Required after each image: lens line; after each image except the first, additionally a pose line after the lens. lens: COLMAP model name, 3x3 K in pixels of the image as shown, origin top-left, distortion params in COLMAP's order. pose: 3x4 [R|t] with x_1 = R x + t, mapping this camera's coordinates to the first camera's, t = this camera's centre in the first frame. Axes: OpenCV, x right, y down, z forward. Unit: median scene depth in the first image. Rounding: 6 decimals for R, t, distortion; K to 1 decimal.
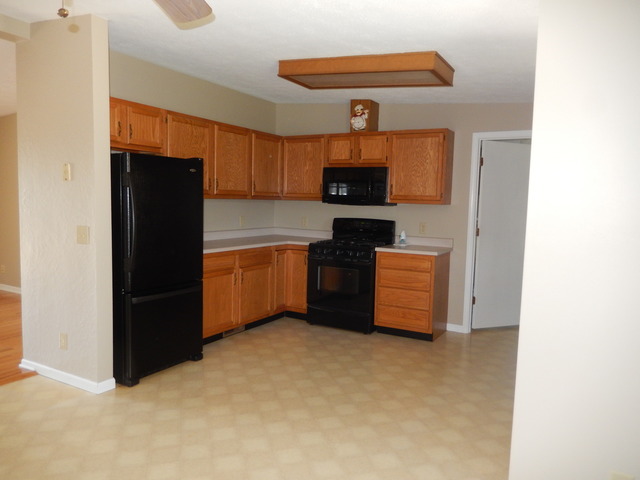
lens RADIAL K [[479.8, 0, 318.5], [0, 479.8, 242.9], [0, 0, 1]] dist [0.015913, -0.002178]
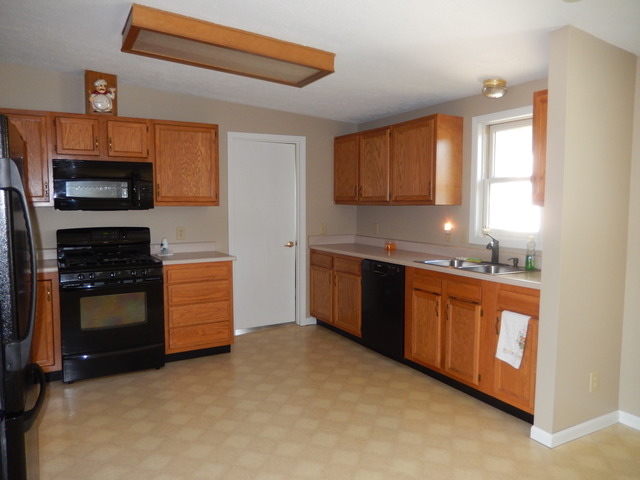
lens RADIAL K [[479.8, 0, 321.5], [0, 479.8, 239.0], [0, 0, 1]] dist [0.015913, -0.002178]
pose [[0.534623, -0.092112, 0.840055, -0.411280], [0.093757, 0.994371, 0.049364, -0.041520], [-0.839873, 0.052370, 0.540250, 0.316747]]
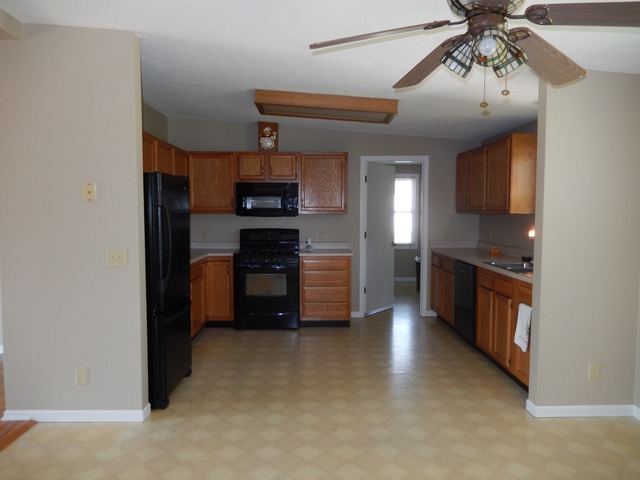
lens RADIAL K [[479.8, 0, 317.8], [0, 479.8, 239.6], [0, 0, 1]] dist [0.015913, -0.002178]
pose [[0.862746, -0.056766, 0.502441, -0.405766], [0.068783, 0.997617, -0.005397, -0.012786], [-0.500937, 0.039216, 0.864595, -0.014192]]
